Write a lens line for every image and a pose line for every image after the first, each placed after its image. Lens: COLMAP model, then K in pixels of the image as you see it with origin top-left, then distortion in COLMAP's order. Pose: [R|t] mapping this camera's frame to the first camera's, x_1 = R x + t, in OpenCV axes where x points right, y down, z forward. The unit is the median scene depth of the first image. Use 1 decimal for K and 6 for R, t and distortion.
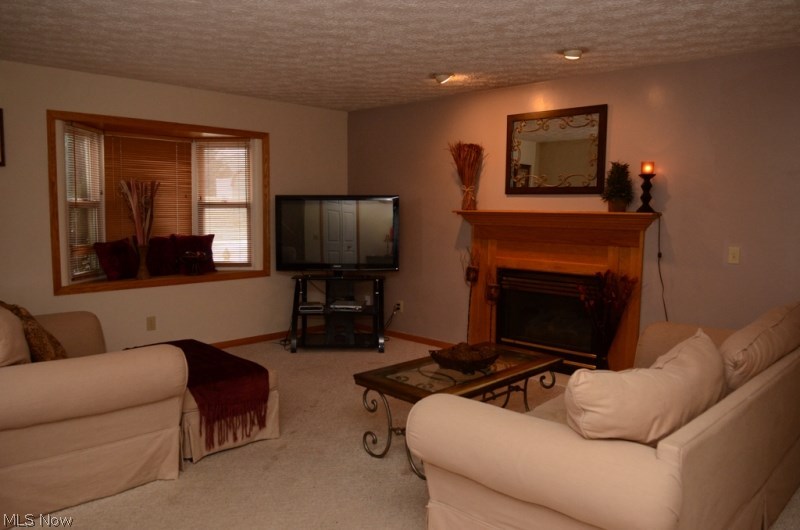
lens RADIAL K [[591.8, 0, 400.0], [0, 591.8, 265.0], [0, 0, 1]] dist [-0.002398, -0.068473]
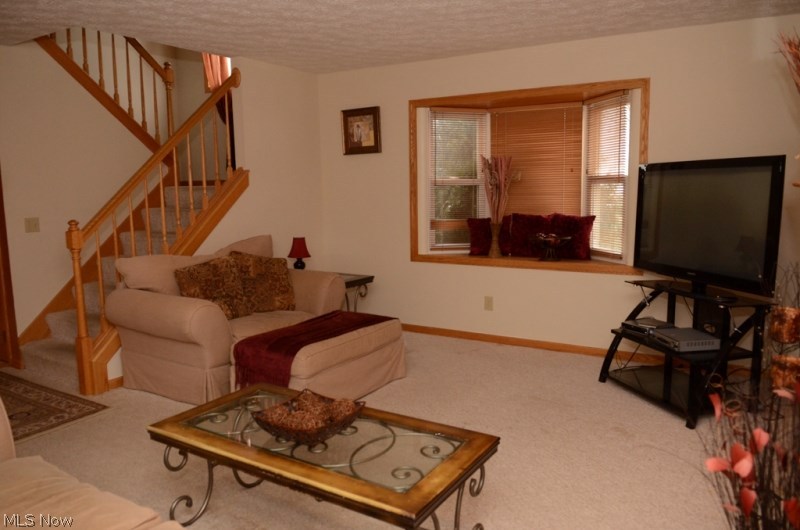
lens RADIAL K [[591.8, 0, 400.0], [0, 591.8, 265.0], [0, 0, 1]] dist [-0.002398, -0.068473]
pose [[0.235686, 0.119807, -0.964416, 0.431948], [-0.079582, 0.991418, 0.103713, -0.048182], [0.968565, 0.052306, 0.243198, 0.550973]]
